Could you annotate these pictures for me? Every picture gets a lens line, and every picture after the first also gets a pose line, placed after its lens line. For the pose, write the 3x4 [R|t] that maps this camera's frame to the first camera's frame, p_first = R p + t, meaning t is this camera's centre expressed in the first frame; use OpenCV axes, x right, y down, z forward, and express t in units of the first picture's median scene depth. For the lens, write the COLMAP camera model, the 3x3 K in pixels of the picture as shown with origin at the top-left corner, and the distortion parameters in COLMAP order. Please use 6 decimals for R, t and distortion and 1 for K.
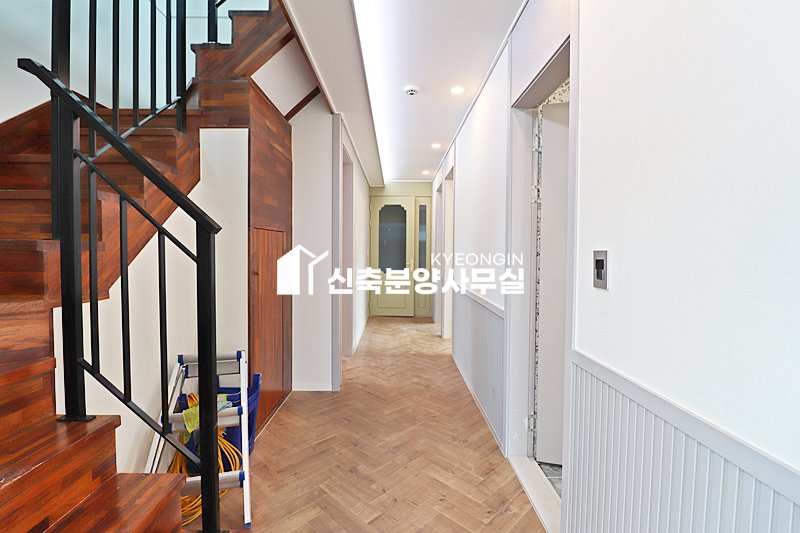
lens RADIAL K [[372.6, 0, 400.6], [0, 372.6, 260.5], [0, 0, 1]] dist [-0.001541, -0.012311]
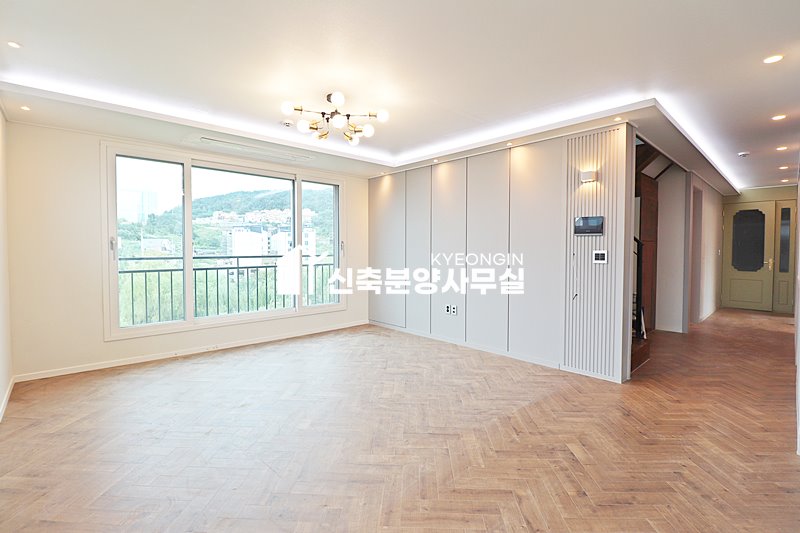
lens RADIAL K [[372.6, 0, 400.6], [0, 372.6, 260.5], [0, 0, 1]] dist [-0.001541, -0.012311]
pose [[0.674117, 0.015225, -0.738468, 0.099390], [-0.013411, 0.999875, 0.008372, 0.009087], [0.738503, 0.004260, 0.674237, -0.562136]]
